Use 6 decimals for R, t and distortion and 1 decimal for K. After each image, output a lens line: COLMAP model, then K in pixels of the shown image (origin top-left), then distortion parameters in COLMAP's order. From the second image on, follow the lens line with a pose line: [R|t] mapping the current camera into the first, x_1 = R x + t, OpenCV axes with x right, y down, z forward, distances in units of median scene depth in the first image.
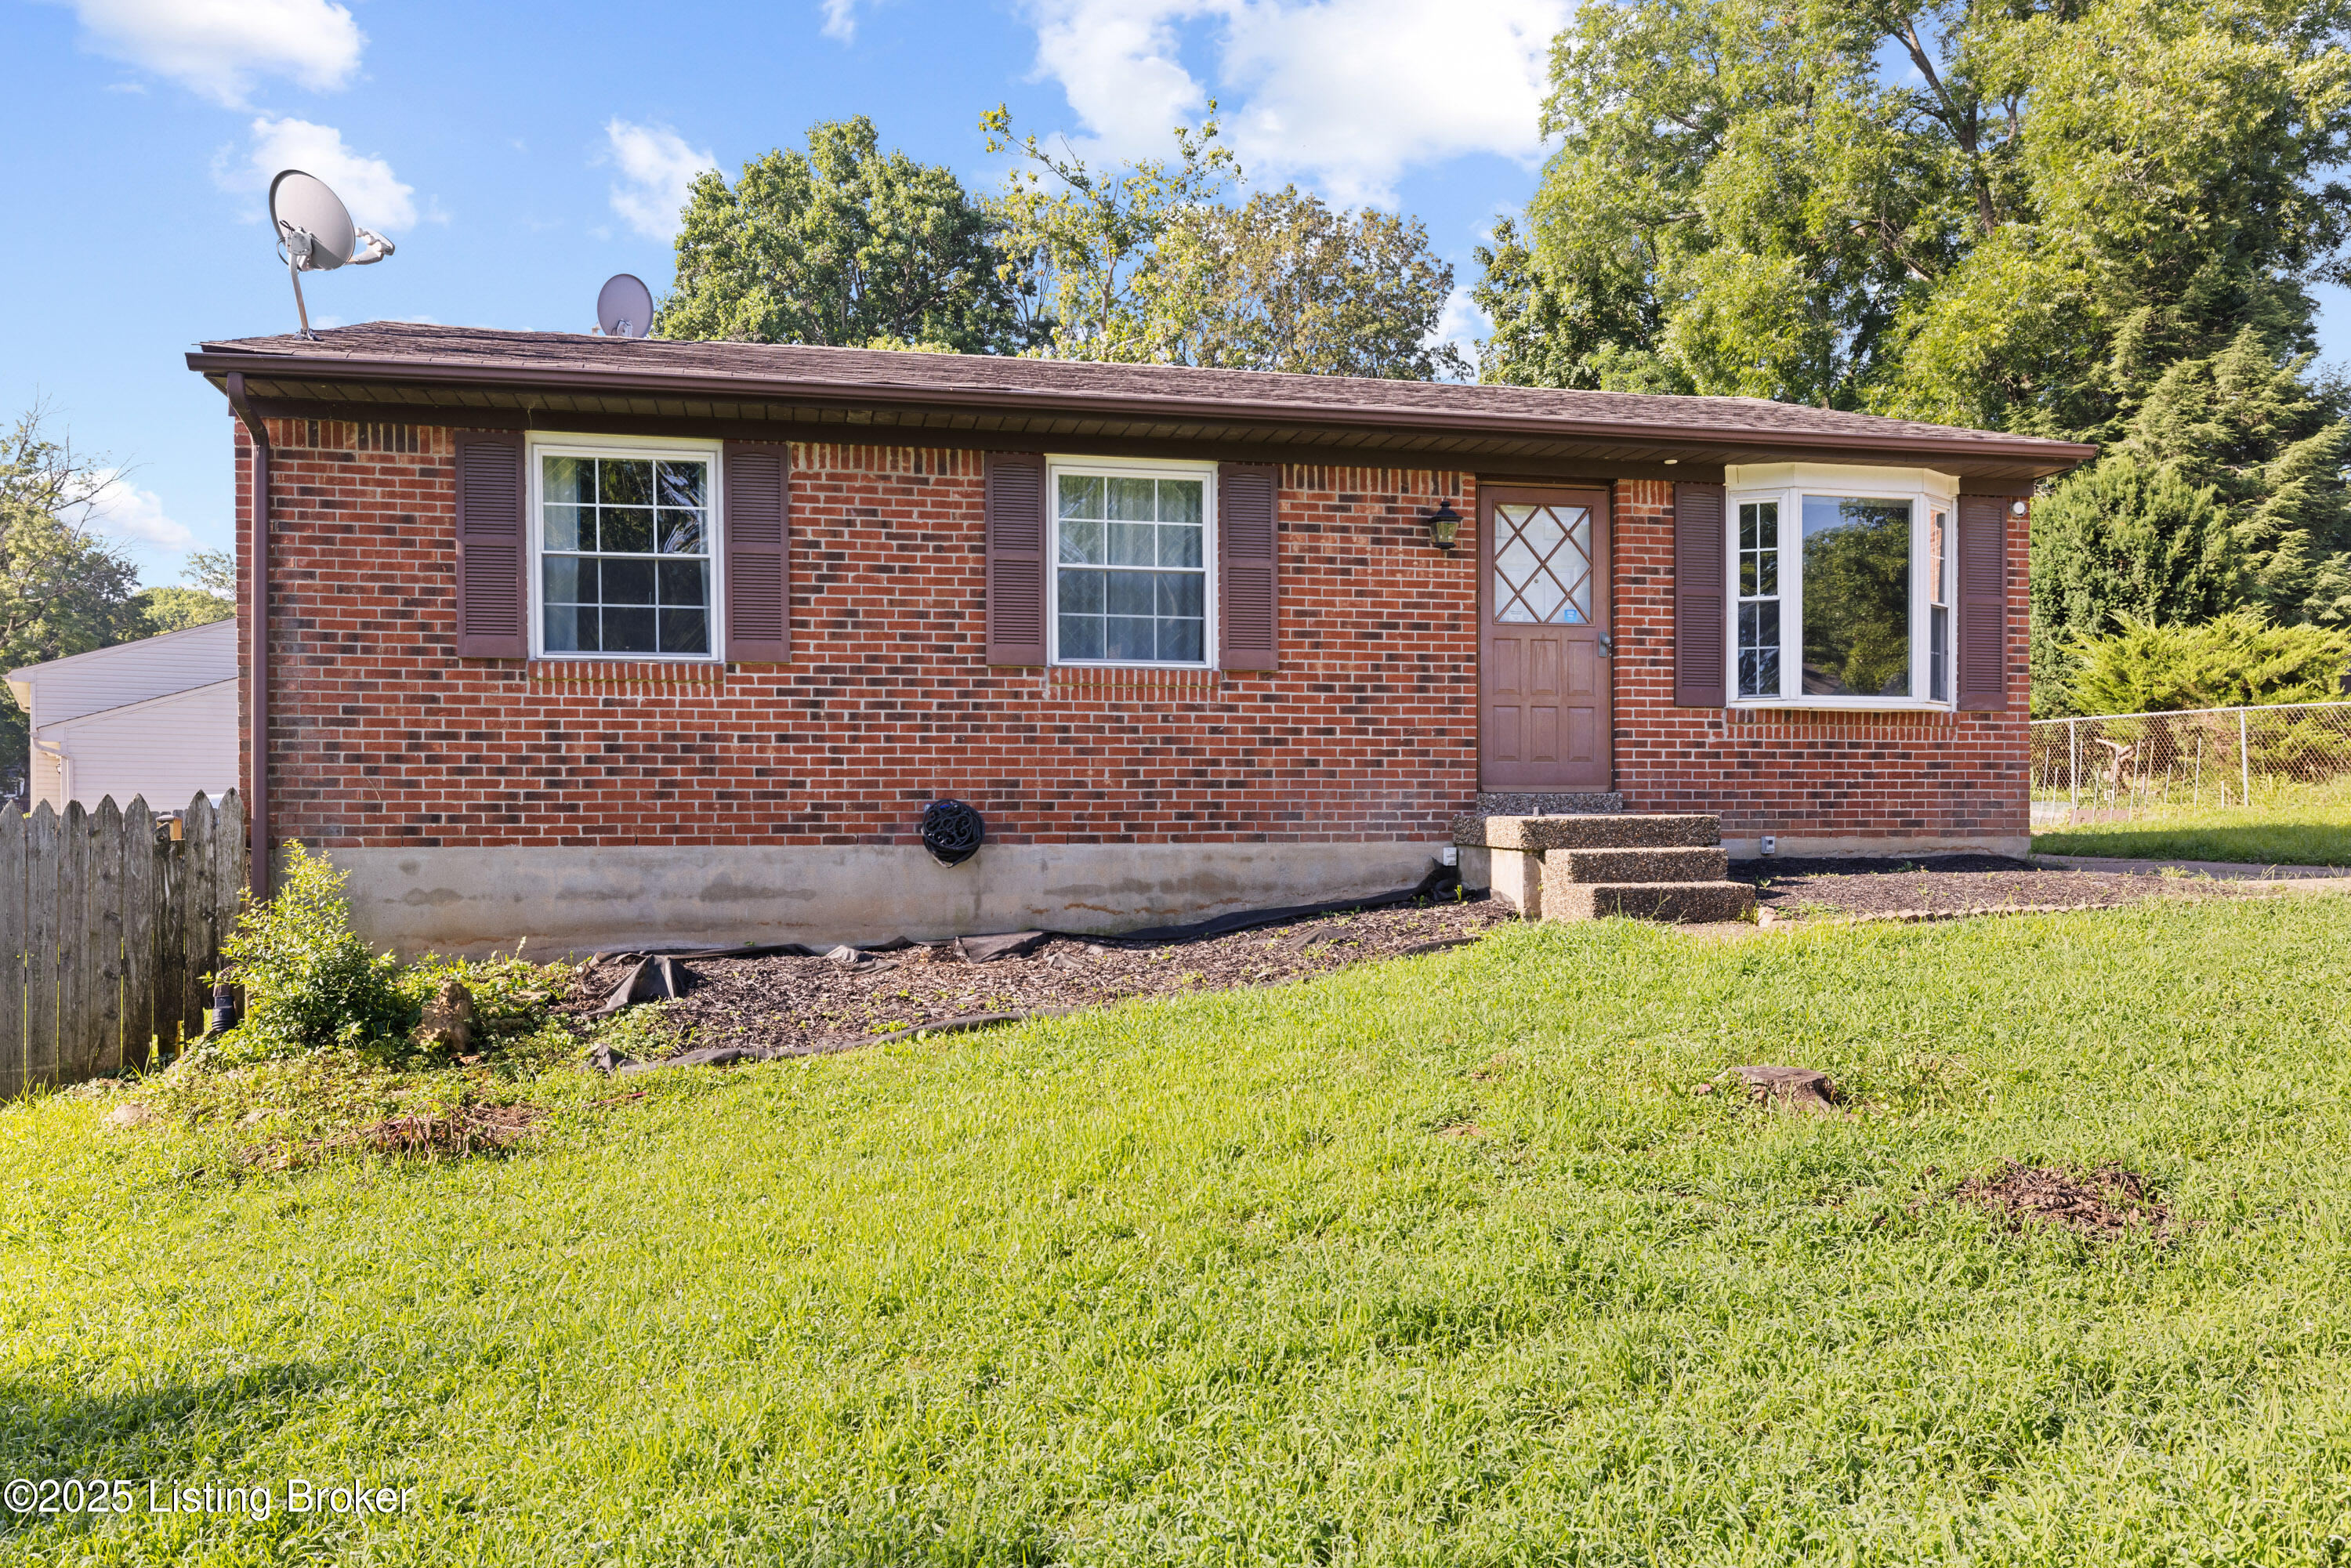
lens RADIAL K [[1655.4, 0, 1184.6], [0, 1655.4, 856.0], [0, 0, 1]] dist [0.001765, -0.003260]
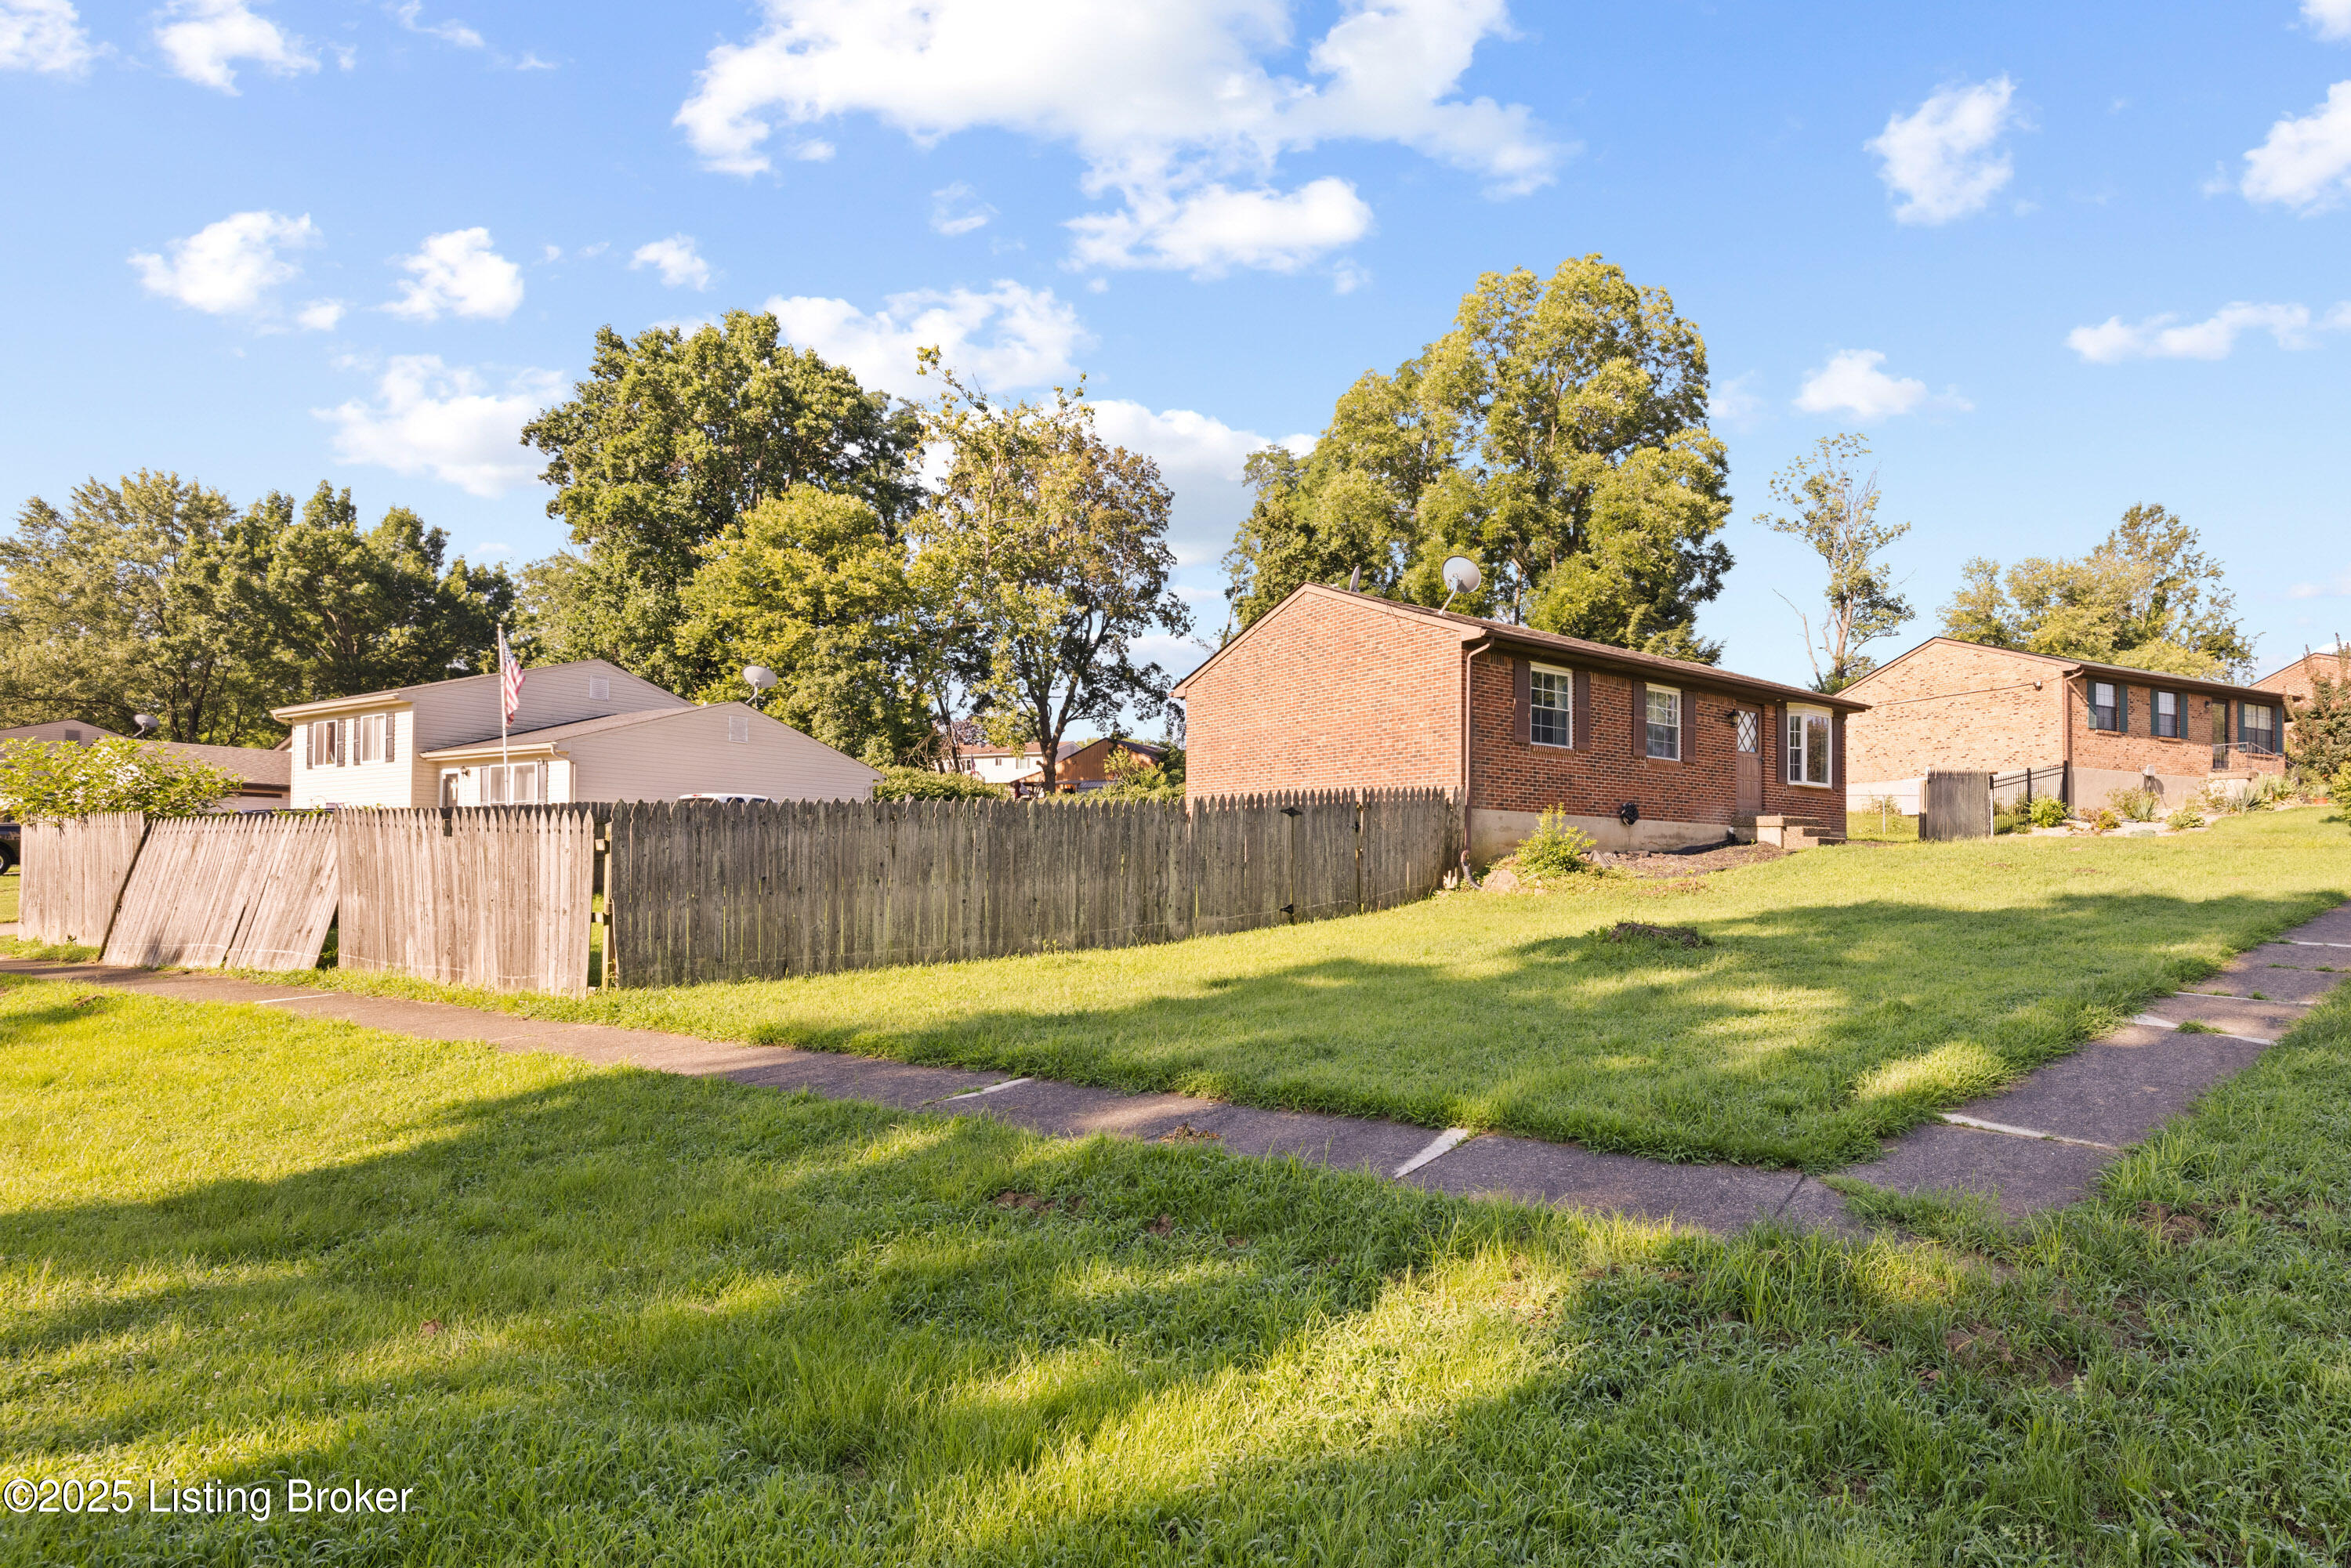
lens RADIAL K [[1220.0, 0, 1386.5], [0, 1220.0, 867.3], [0, 0, 1]] dist [-0.003599, -0.000245]
pose [[0.875895, 0.017321, 0.482190, -1.404559], [-0.006902, 0.999703, -0.023374, 0.119702], [-0.482452, 0.017145, 0.875755, -0.584959]]
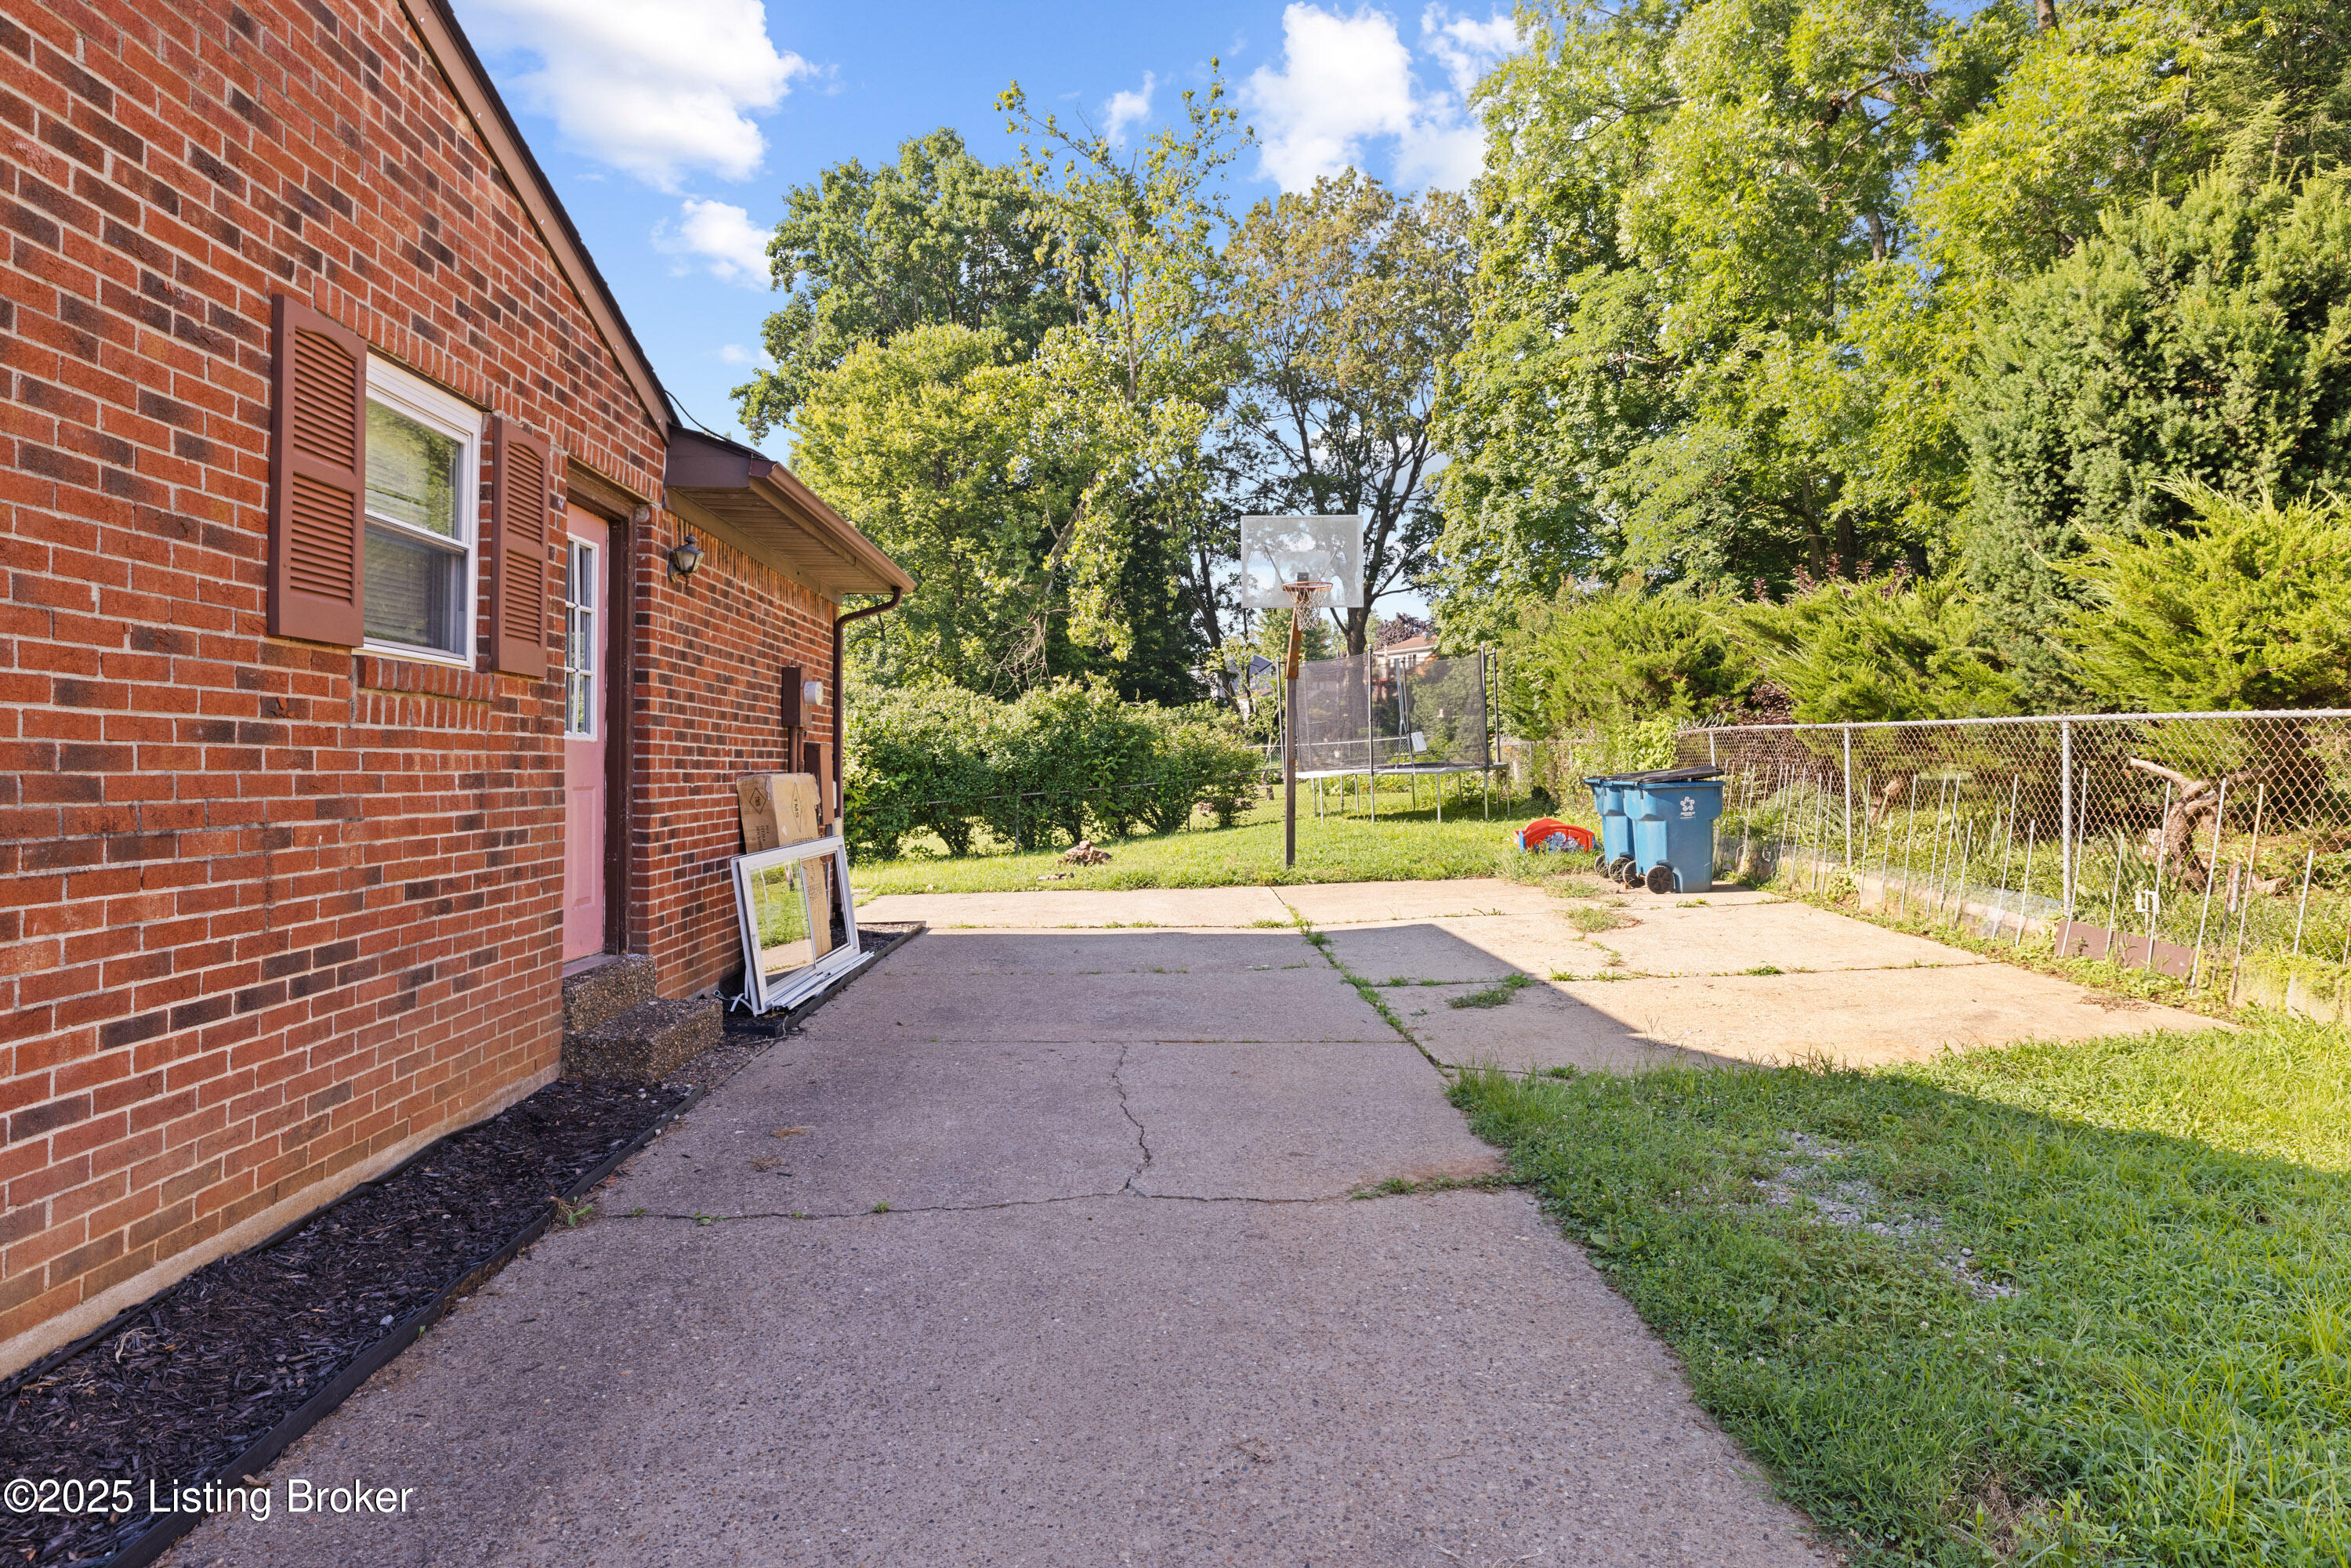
lens RADIAL K [[1308.0, 0, 1187.7], [0, 1308.0, 773.6], [0, 0, 1]] dist [-0.000485, 0.000387]
pose [[0.985193, 0.012669, -0.170981, 0.735862], [-0.014428, 0.999855, -0.009049, -0.123802], [0.170841, 0.011382, 0.985233, 1.238955]]
